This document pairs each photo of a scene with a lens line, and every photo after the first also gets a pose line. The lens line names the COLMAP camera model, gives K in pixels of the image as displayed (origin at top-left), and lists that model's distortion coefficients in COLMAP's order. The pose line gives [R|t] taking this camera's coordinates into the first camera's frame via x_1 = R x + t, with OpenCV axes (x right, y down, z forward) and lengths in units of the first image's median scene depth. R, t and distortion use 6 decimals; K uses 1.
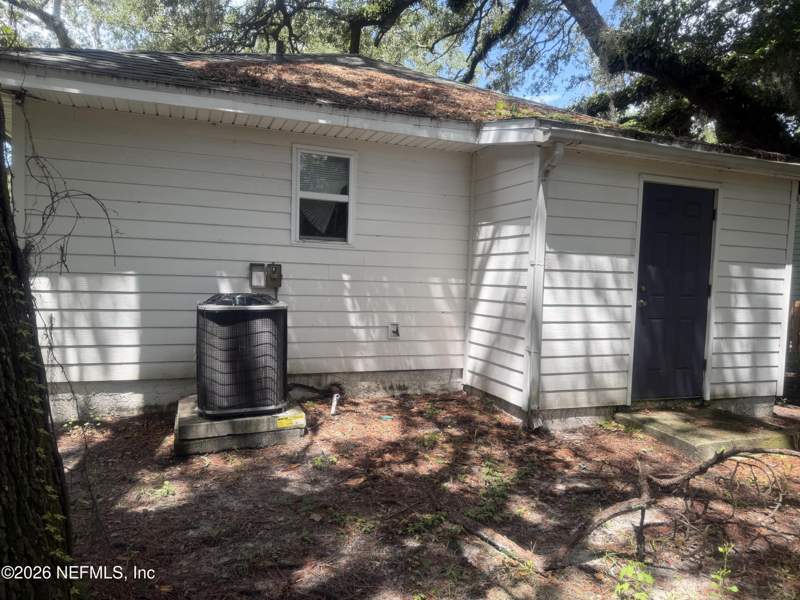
lens RADIAL K [[565.9, 0, 400.0], [0, 565.9, 300.0], [0, 0, 1]] dist [0.095716, -0.151313]
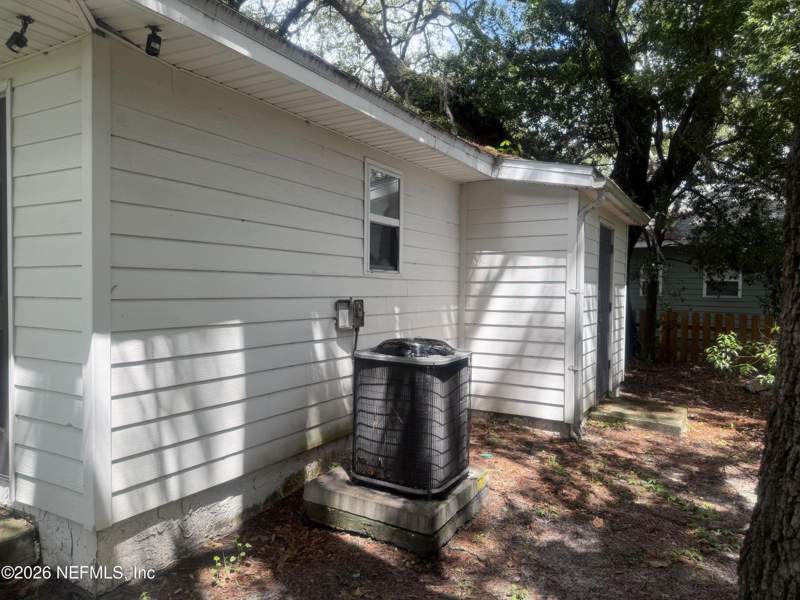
lens RADIAL K [[565.9, 0, 400.0], [0, 565.9, 300.0], [0, 0, 1]] dist [0.095716, -0.151313]
pose [[0.771528, -0.037434, 0.635093, -0.731842], [0.043818, 0.999024, 0.005655, -0.067675], [-0.634685, 0.023465, 0.772415, 0.334407]]
